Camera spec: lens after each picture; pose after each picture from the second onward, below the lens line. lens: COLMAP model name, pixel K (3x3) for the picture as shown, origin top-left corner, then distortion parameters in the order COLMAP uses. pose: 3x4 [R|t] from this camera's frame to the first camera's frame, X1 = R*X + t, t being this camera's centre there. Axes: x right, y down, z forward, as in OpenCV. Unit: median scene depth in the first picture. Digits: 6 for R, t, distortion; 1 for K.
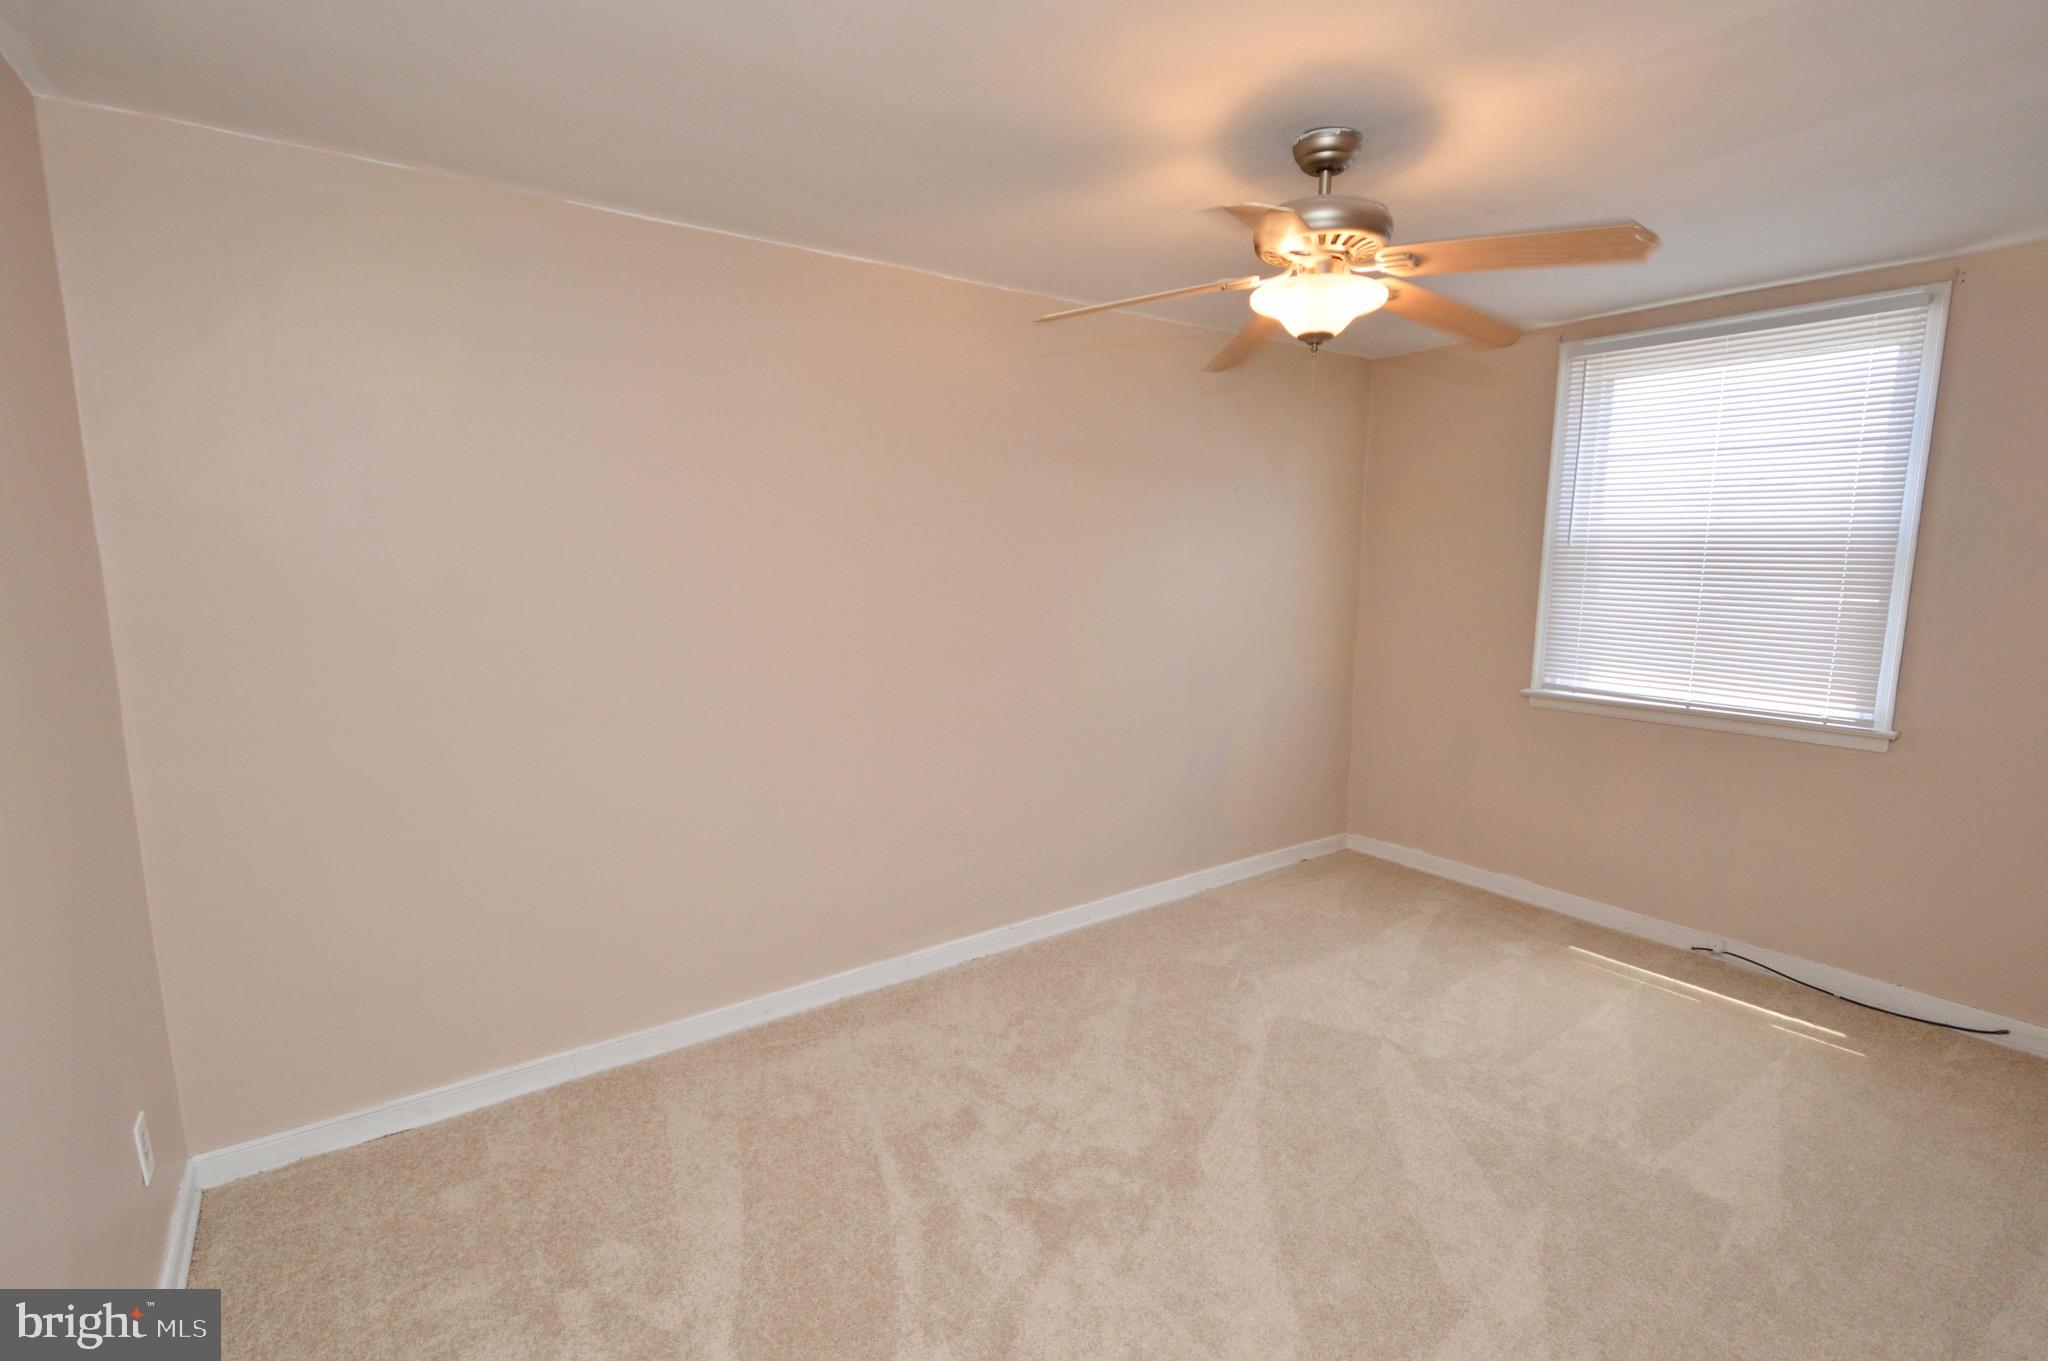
lens RADIAL K [[997.8, 0, 1091.1], [0, 997.8, 775.5], [0, 0, 1]] dist [0.026181, -0.020538]
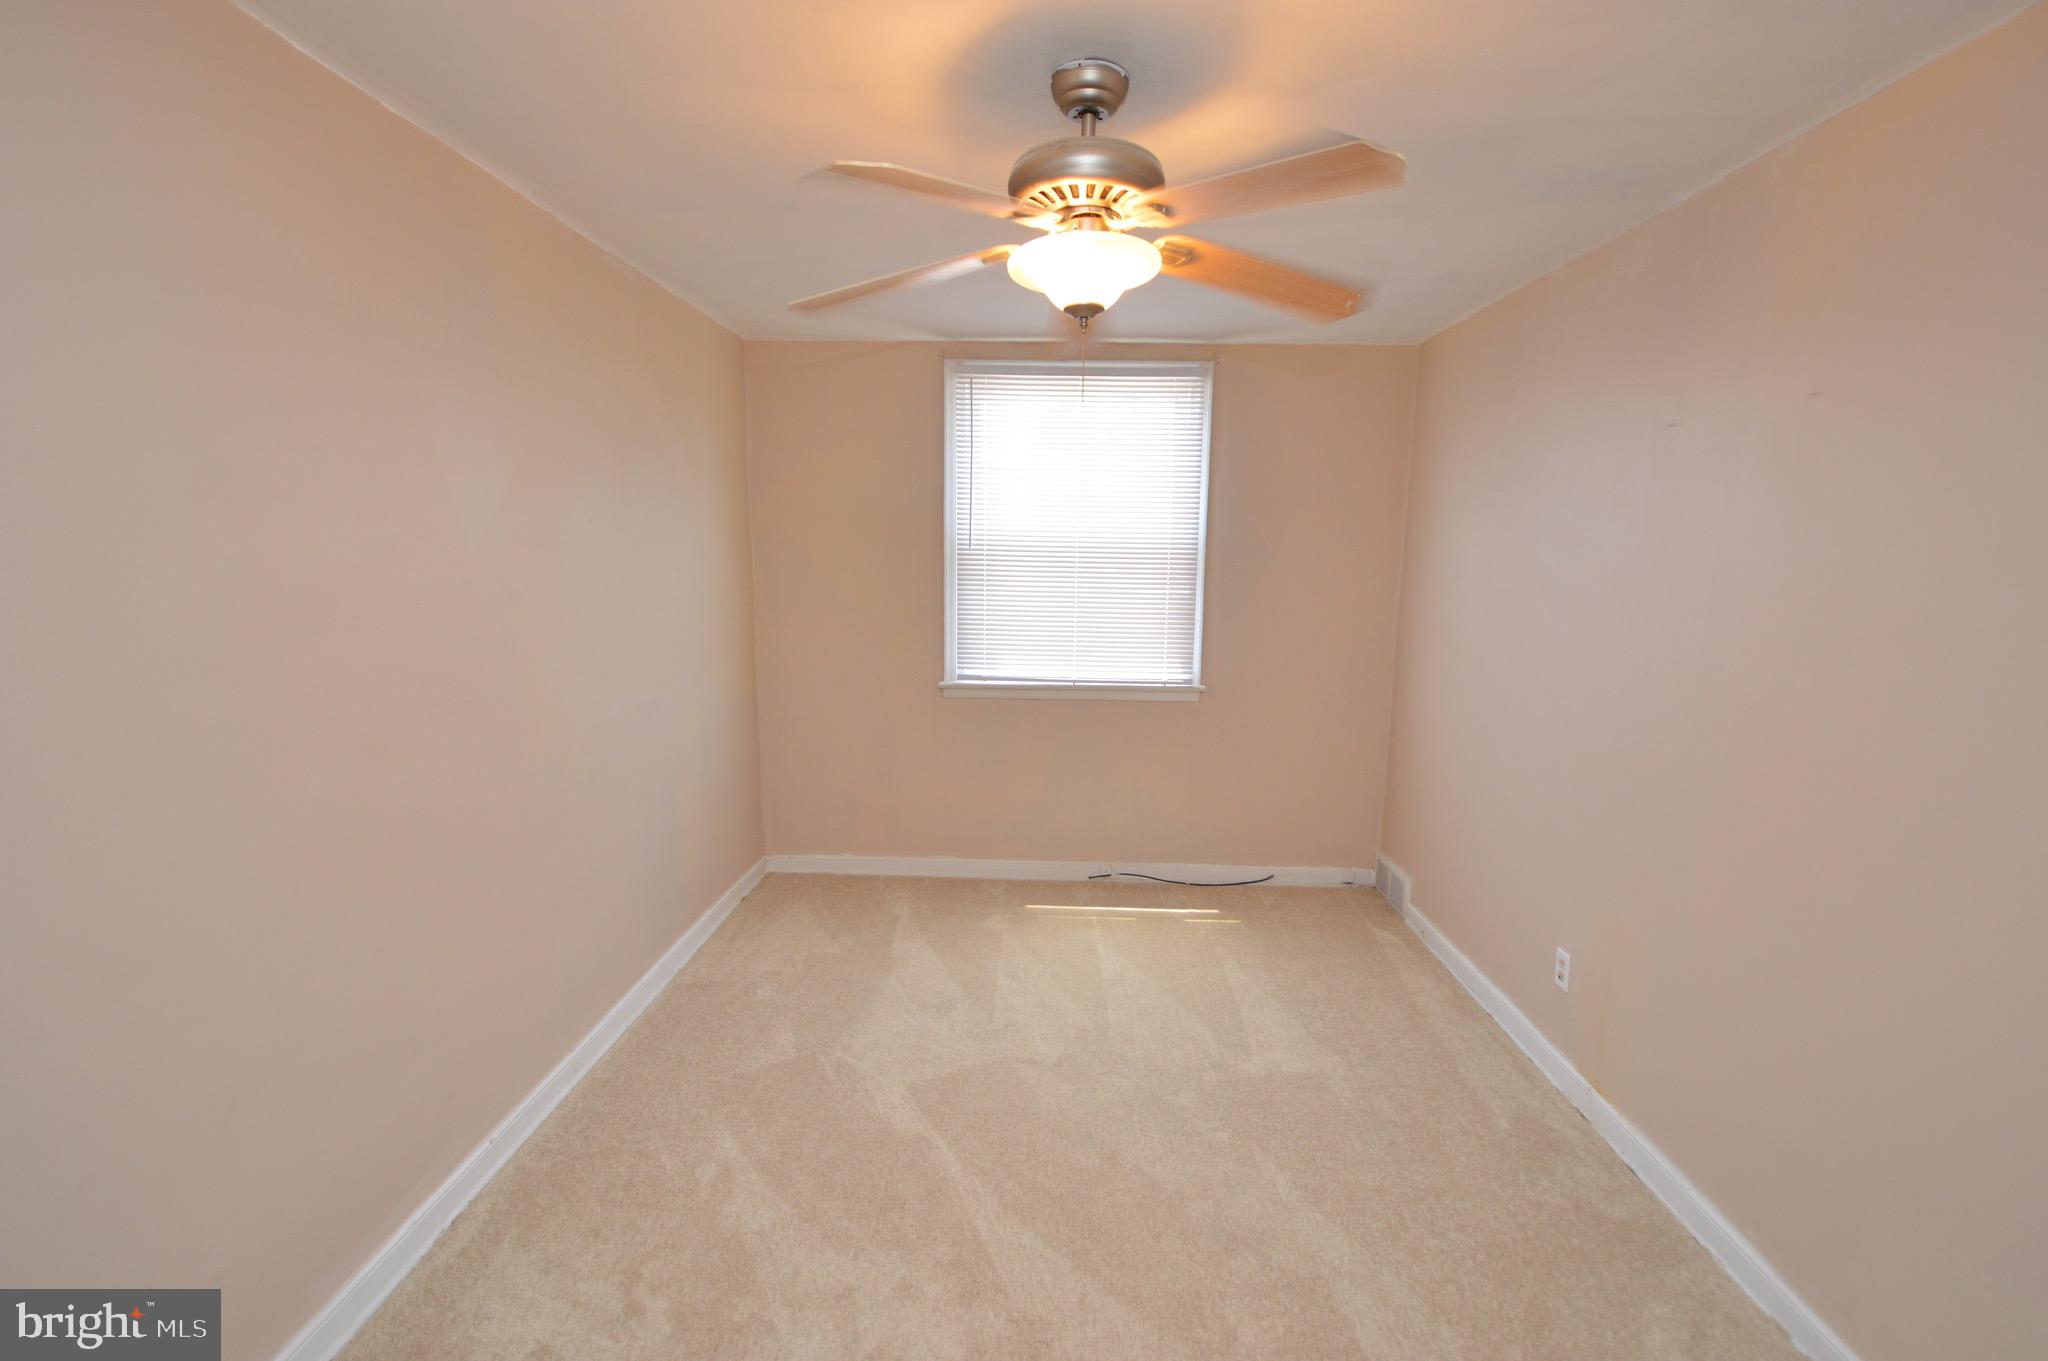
lens RADIAL K [[902.0, 0, 1024.6], [0, 902.0, 736.5], [0, 0, 1]] dist [0.010515, -0.014011]
pose [[0.623048, -0.154252, 0.766823, -0.276981], [0.162663, 0.984480, 0.065871, -0.085588], [-0.765083, 0.083693, 0.638470, 0.358549]]
